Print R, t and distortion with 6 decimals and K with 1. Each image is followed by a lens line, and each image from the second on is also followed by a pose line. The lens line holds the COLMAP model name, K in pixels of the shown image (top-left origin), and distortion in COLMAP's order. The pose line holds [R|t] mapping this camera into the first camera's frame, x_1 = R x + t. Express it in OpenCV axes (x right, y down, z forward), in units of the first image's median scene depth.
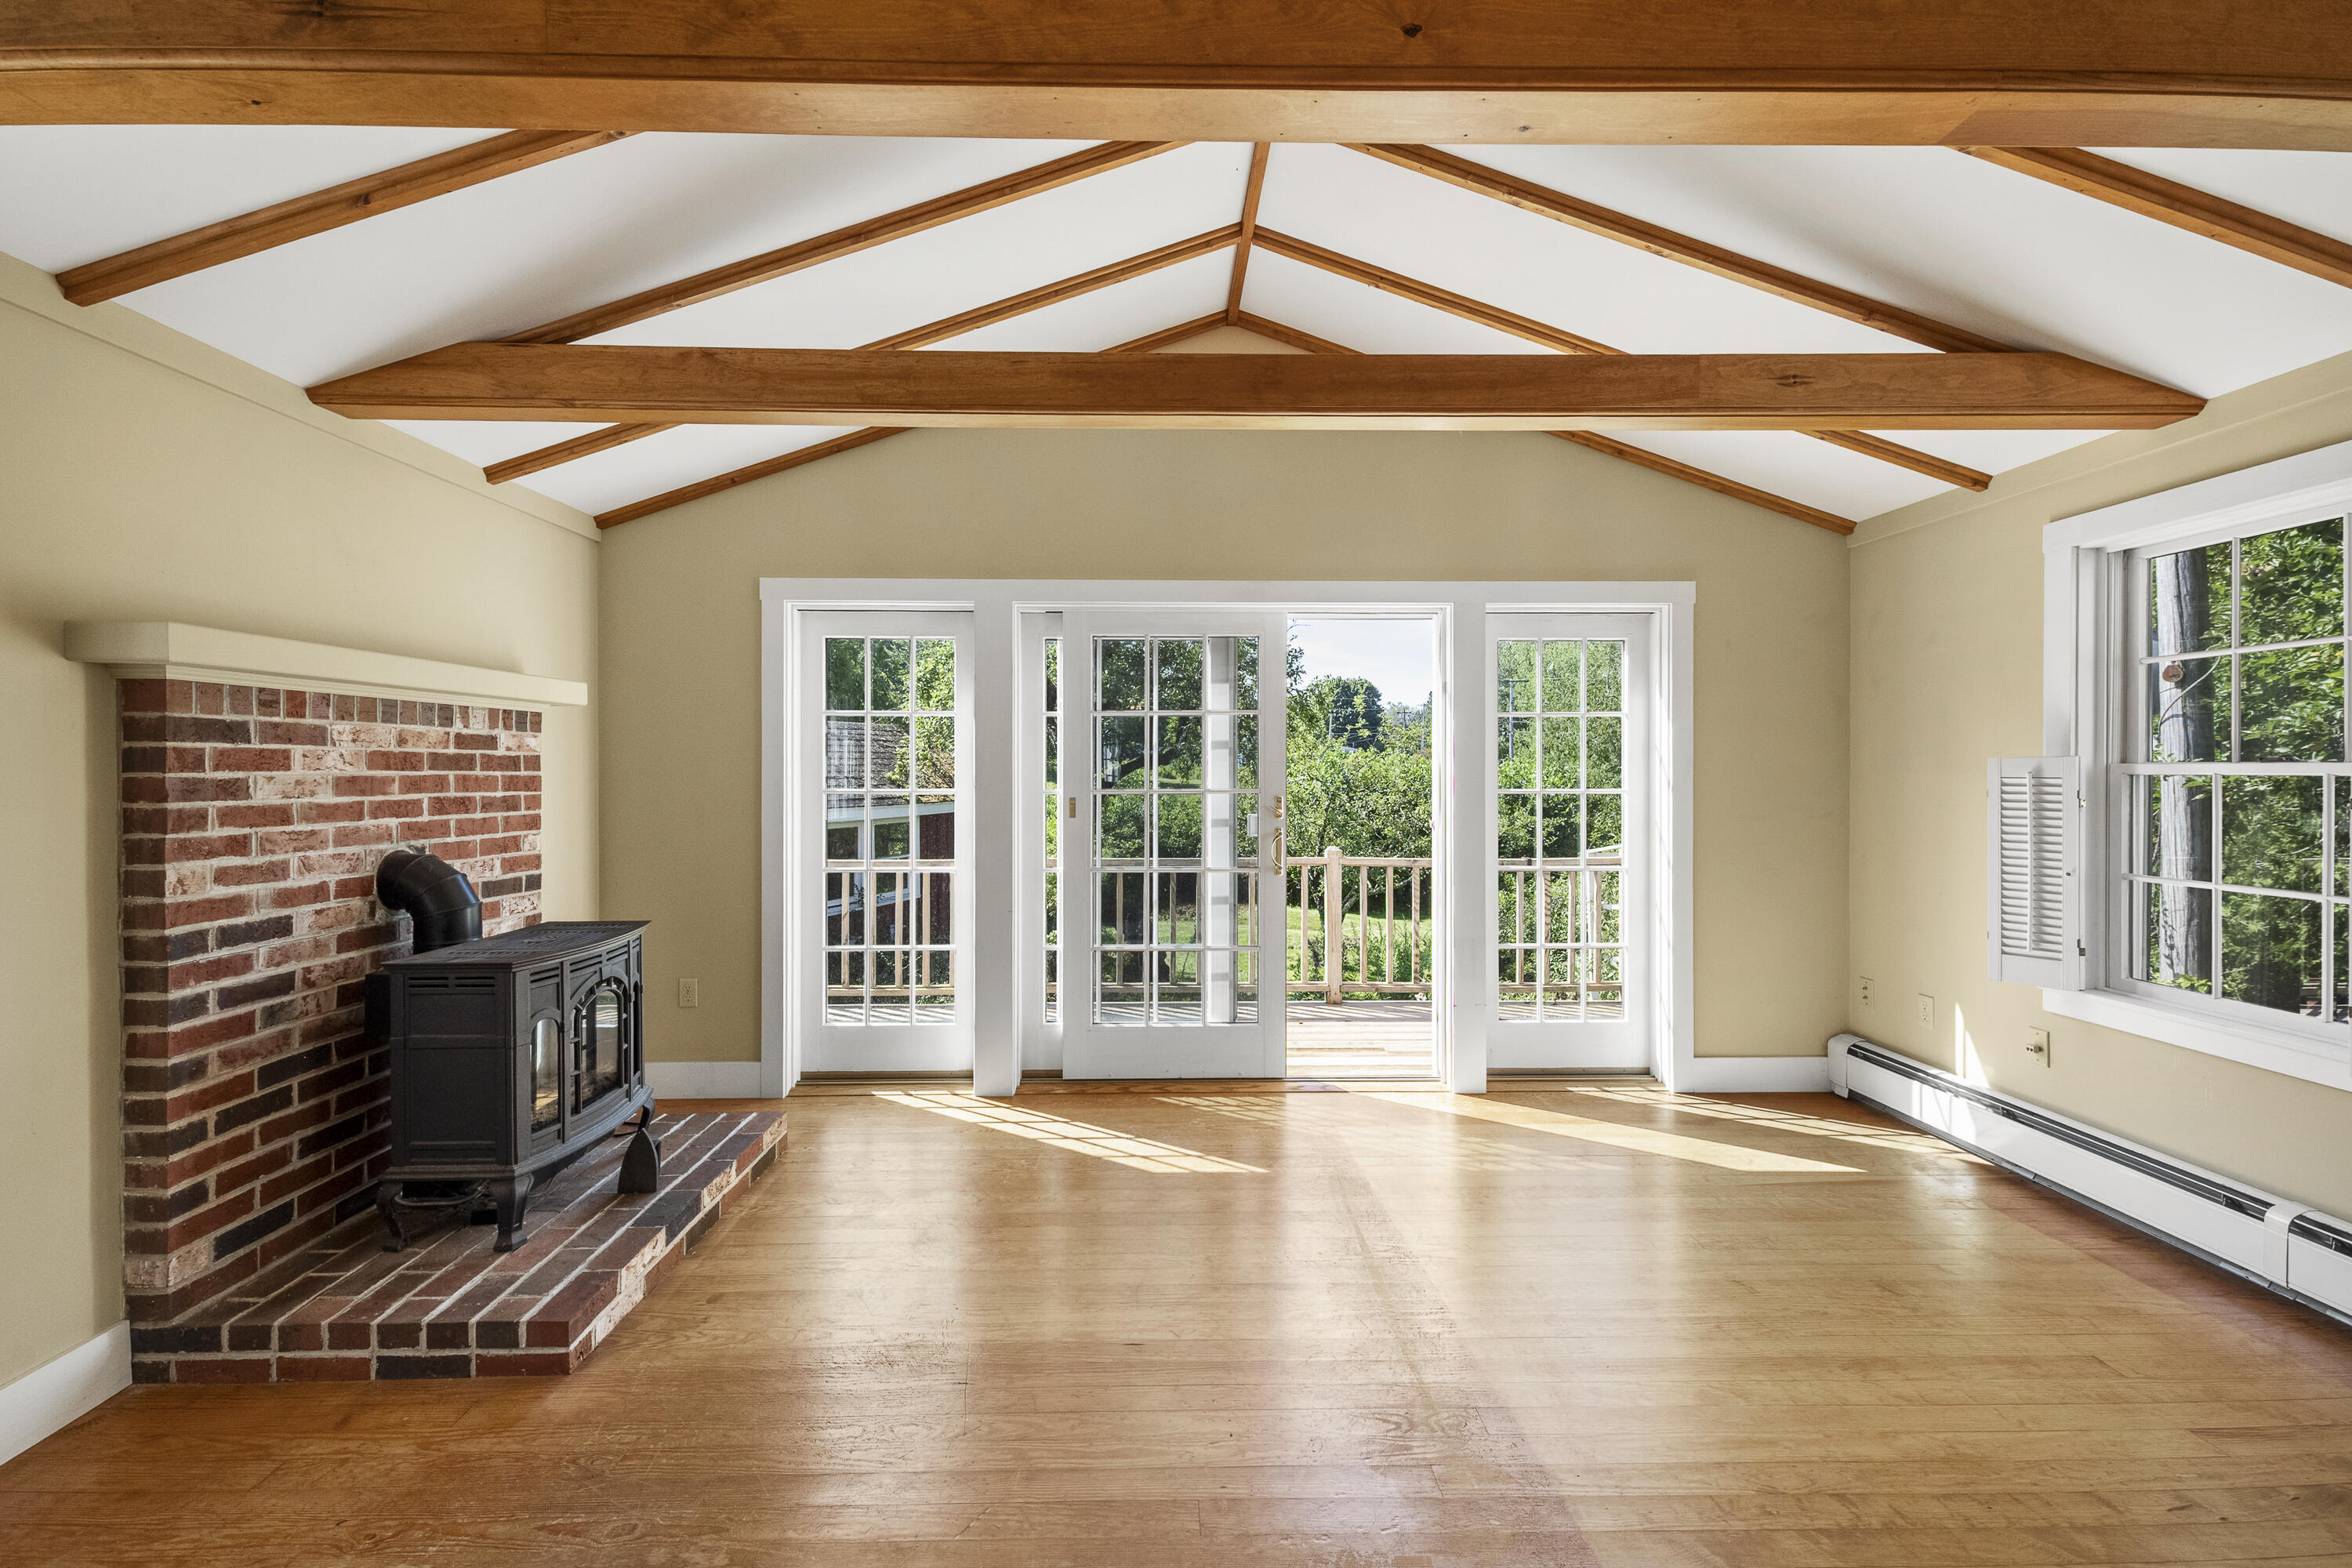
lens RADIAL K [[957.4, 0, 1165.4], [0, 957.4, 766.2], [0, 0, 1]] dist [-0.000948, -0.000376]
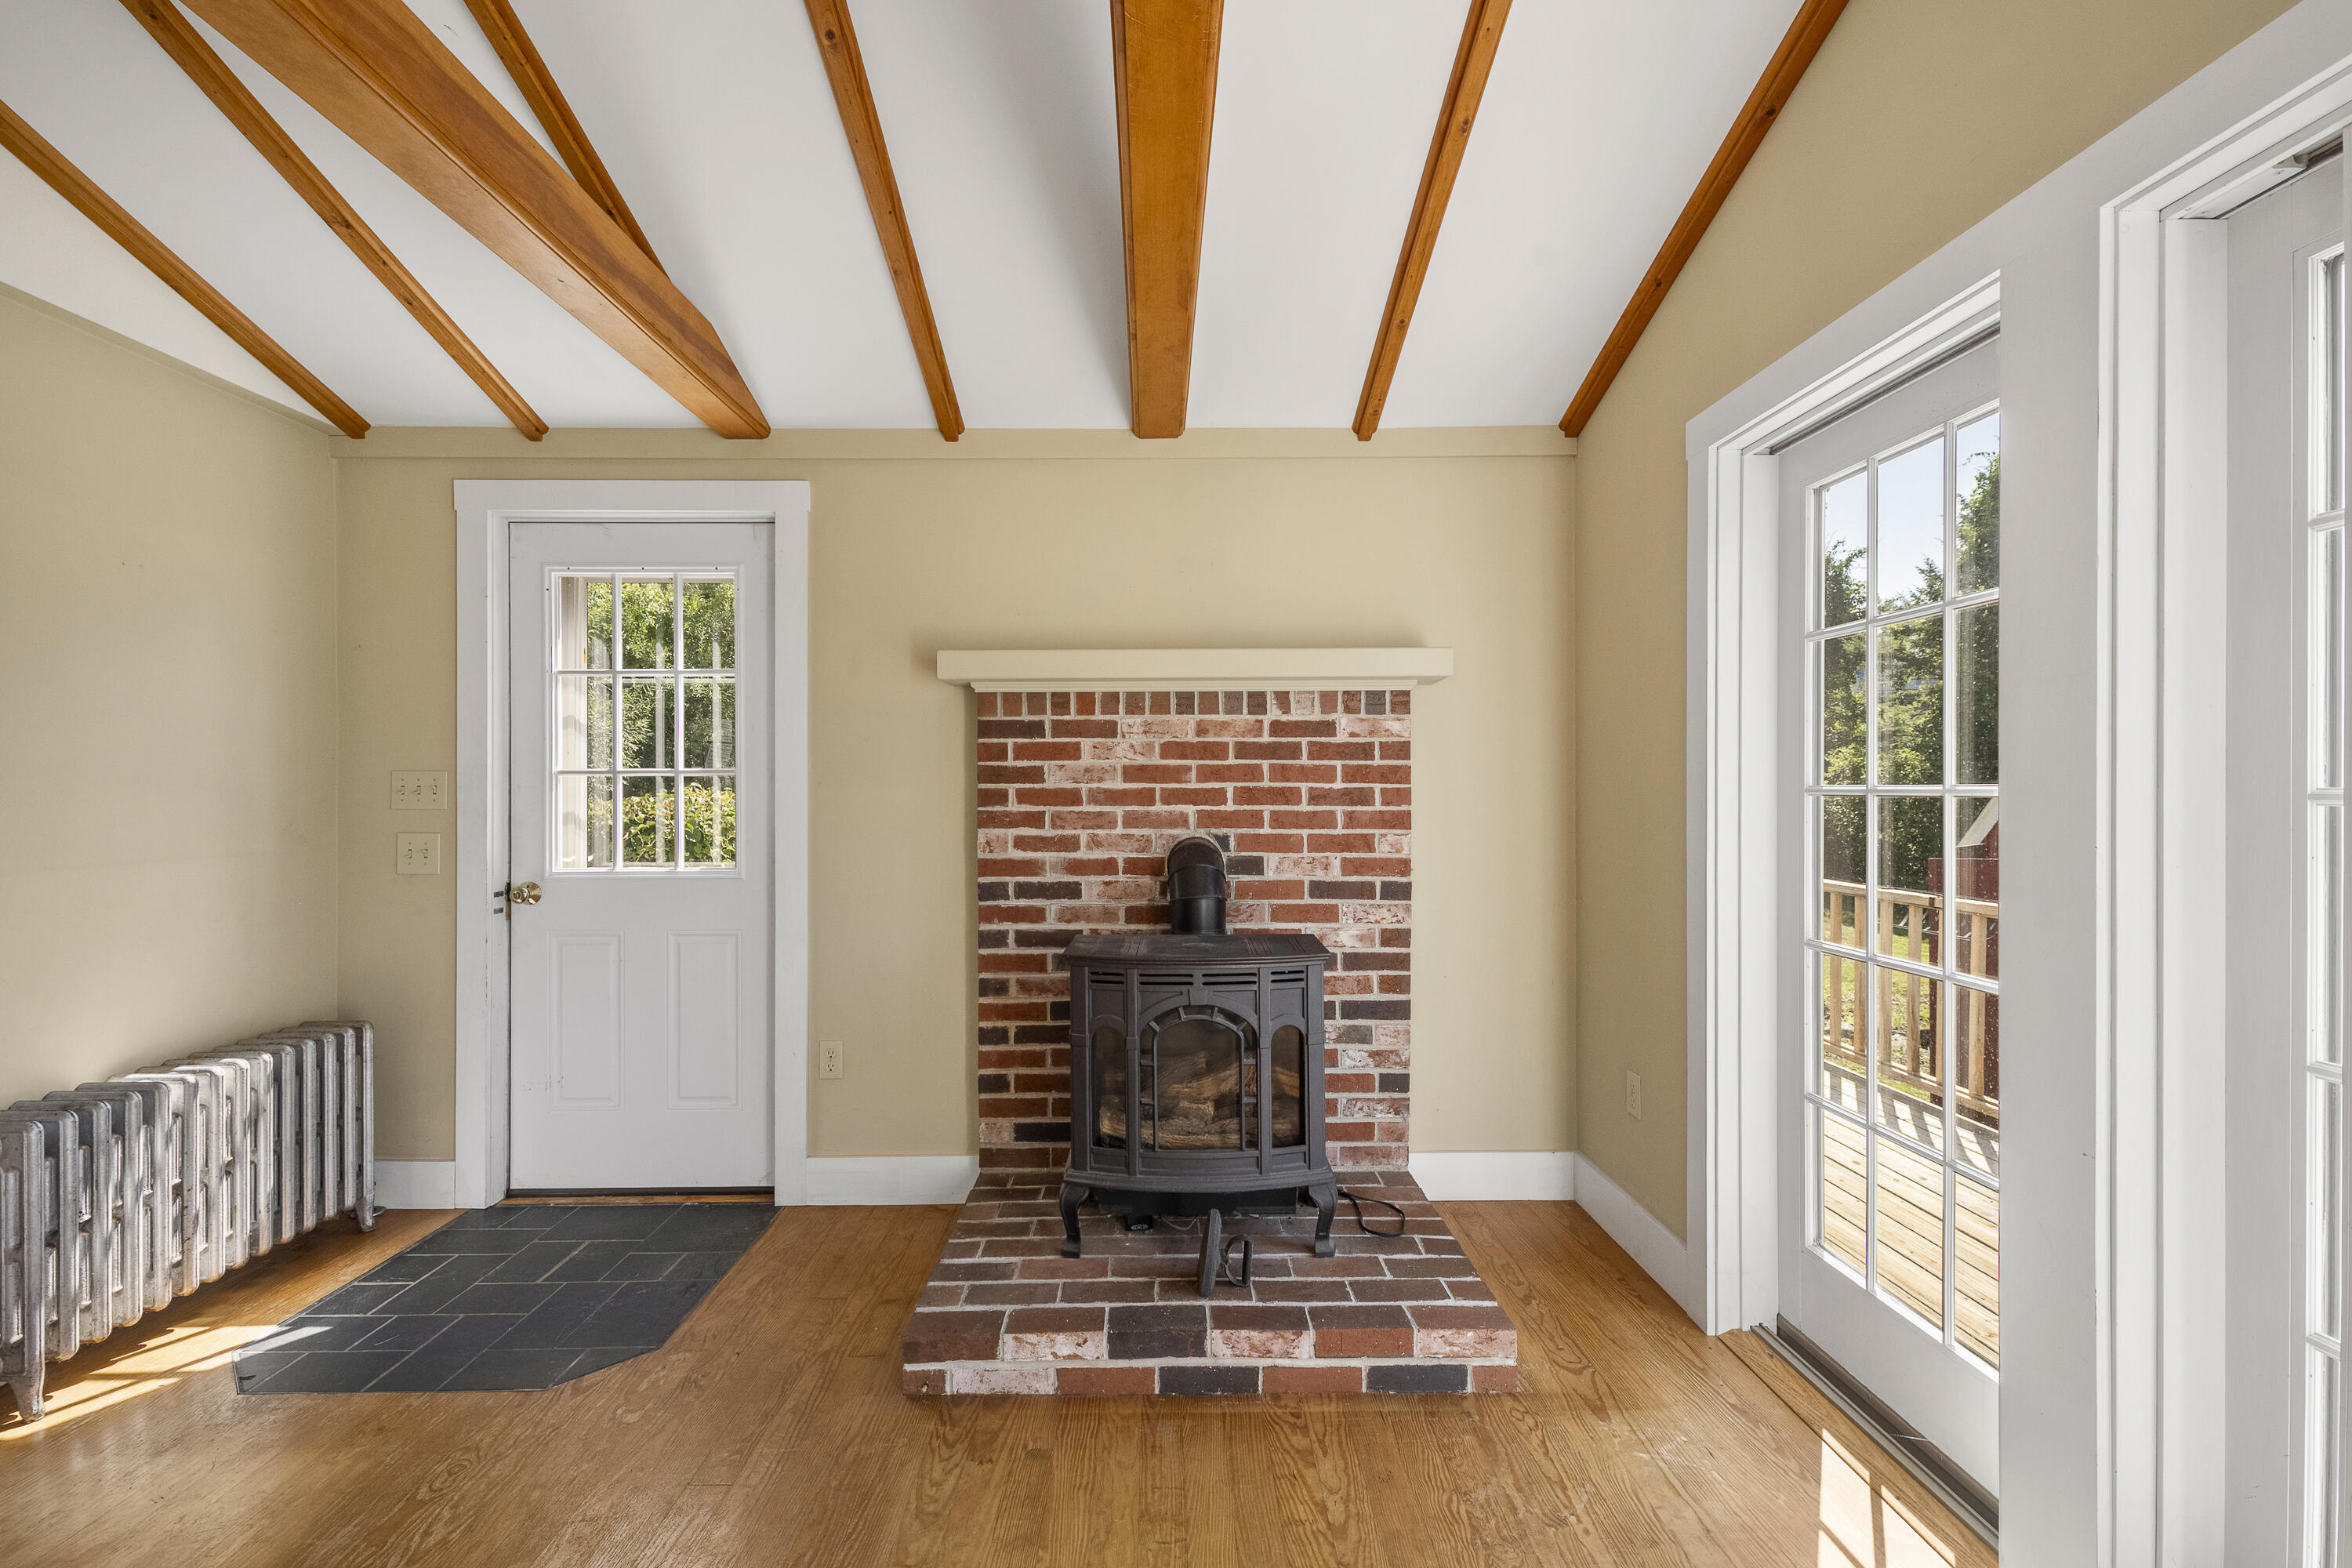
lens RADIAL K [[975.8, 0, 1158.7], [0, 975.8, 781.9], [0, 0, 1]] dist [0.003004, 0.000116]
pose [[-0.013403, -0.002156, -0.999908, 0.255260], [0.006106, 0.999979, -0.002238, 0.030749], [0.999892, -0.006135, -0.013390, 0.974344]]
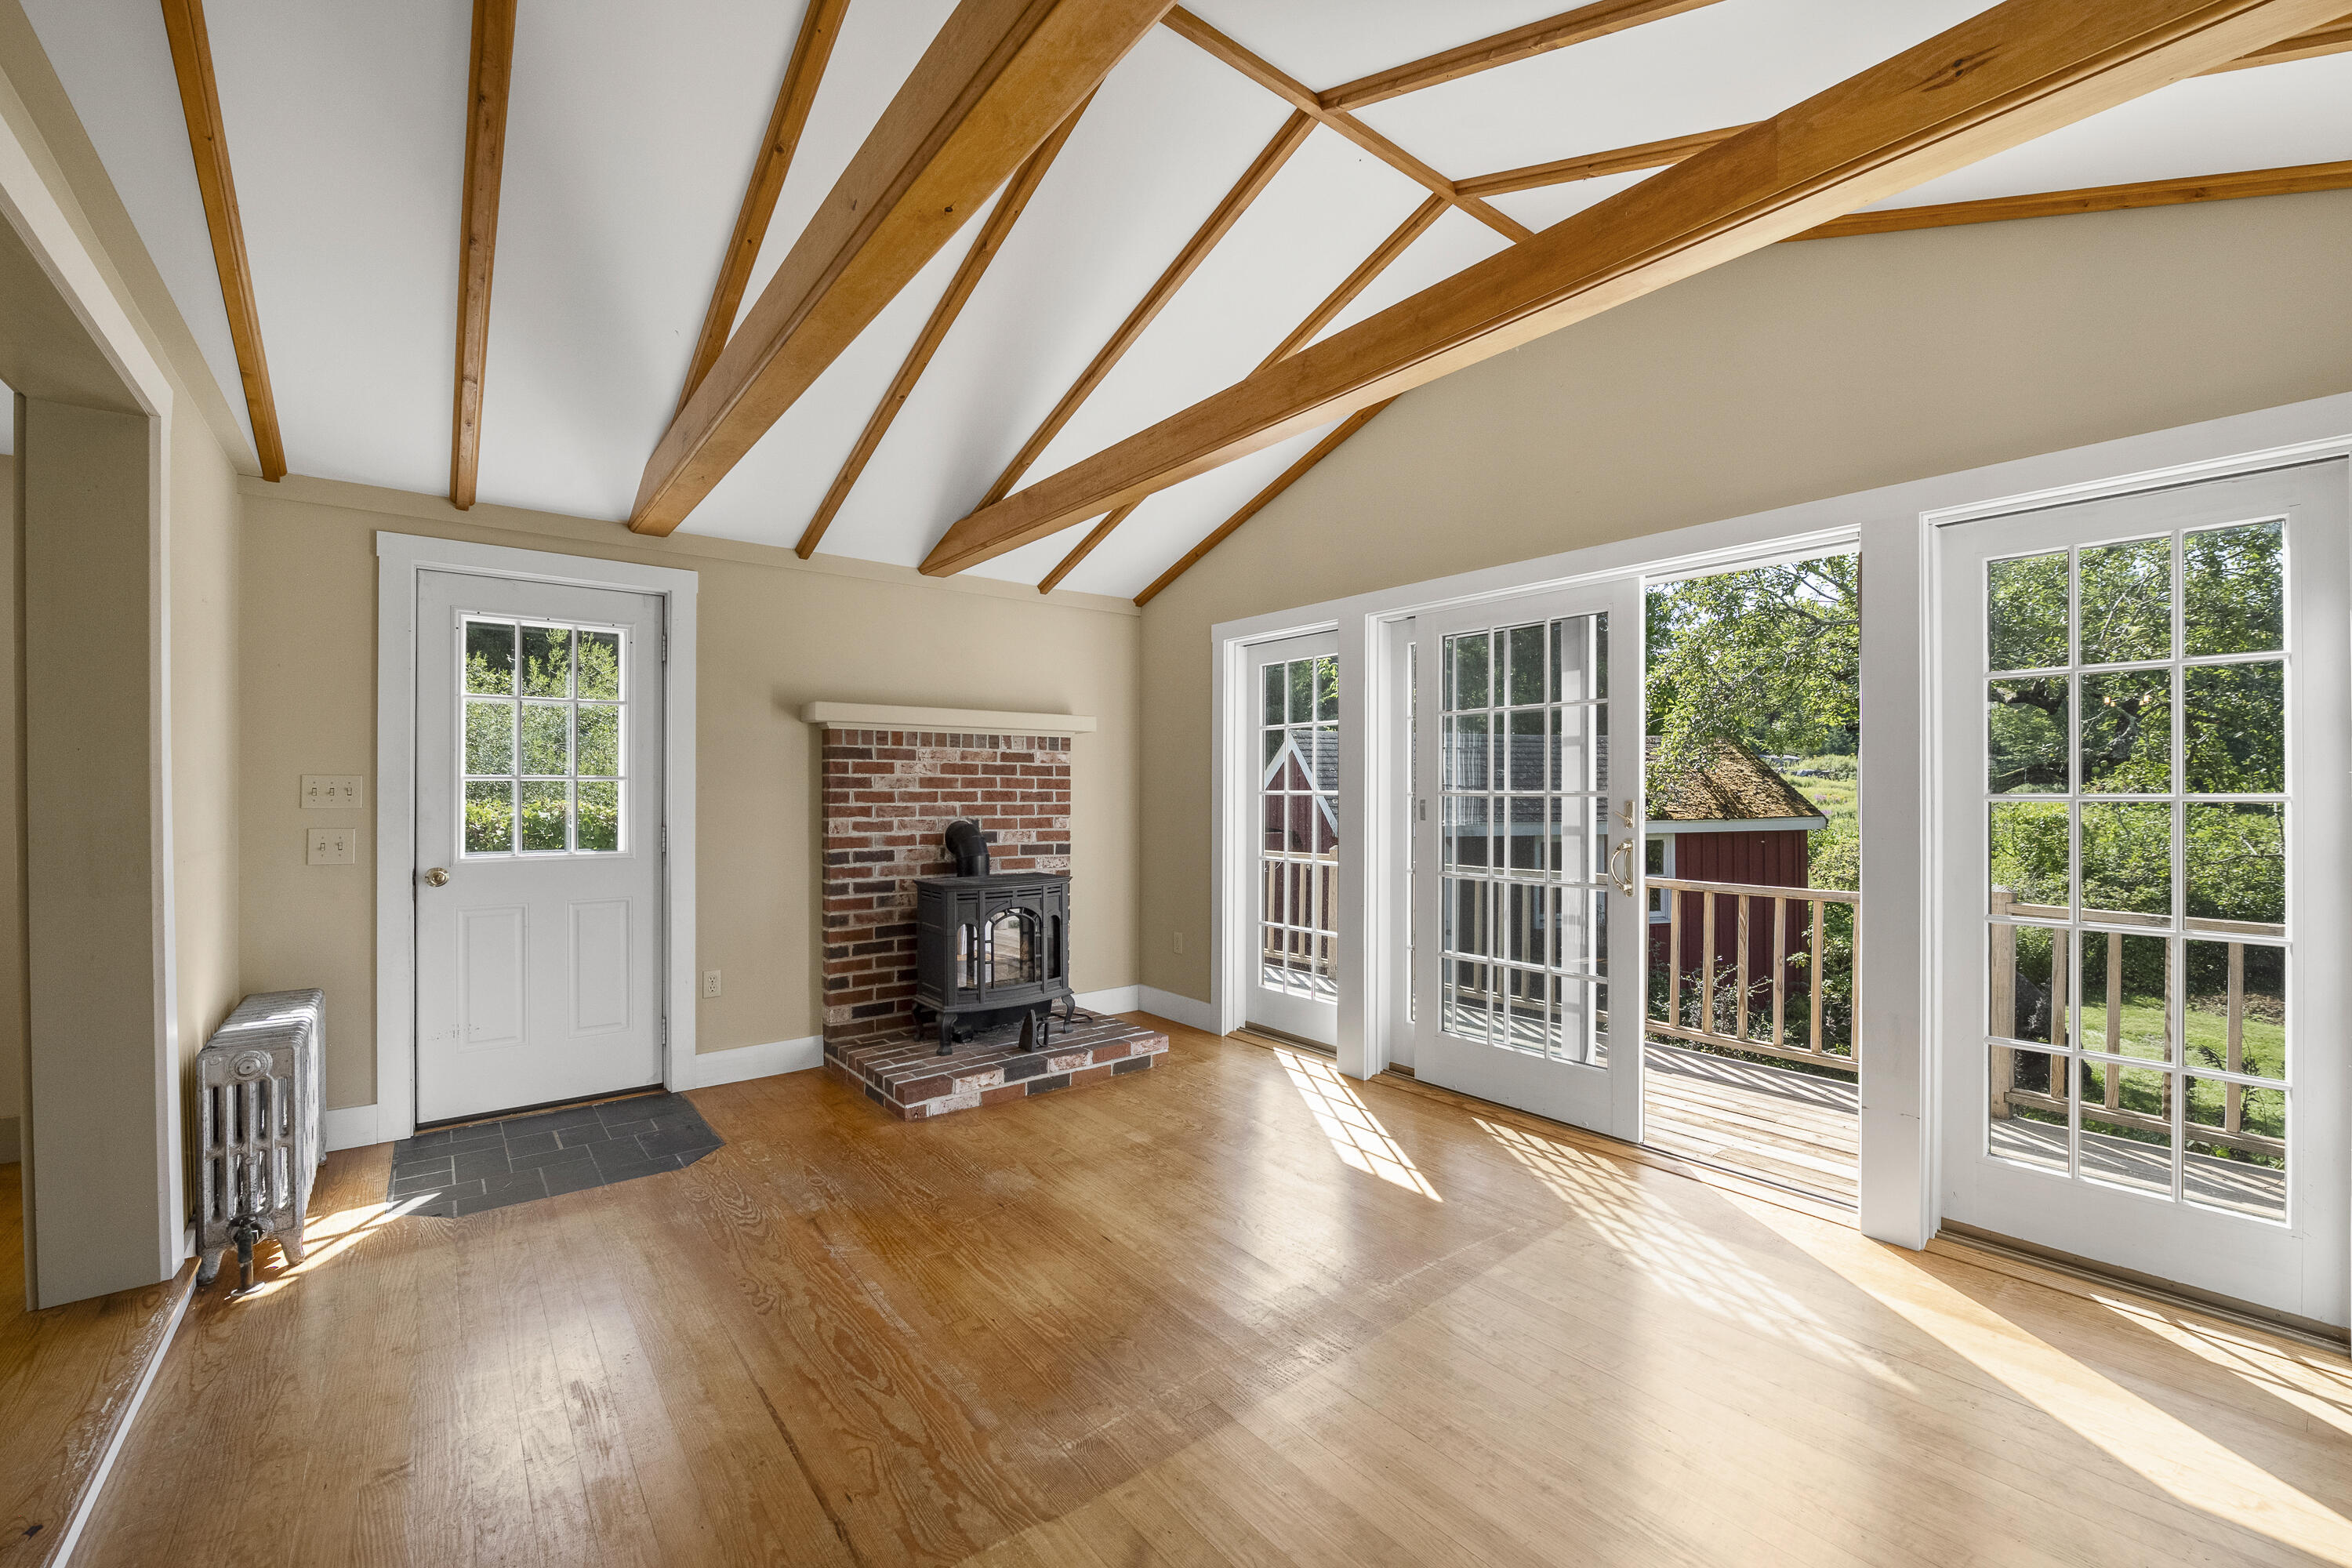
lens RADIAL K [[936.1, 0, 1155.3], [0, 936.1, 776.6], [0, 0, 1]] dist [-0.021776, -0.000187]
pose [[0.594322, -0.009104, -0.804176, 0.765692], [0.000785, 0.999942, -0.010740, 0.026713], [0.804227, 0.005752, 0.594294, 0.279157]]
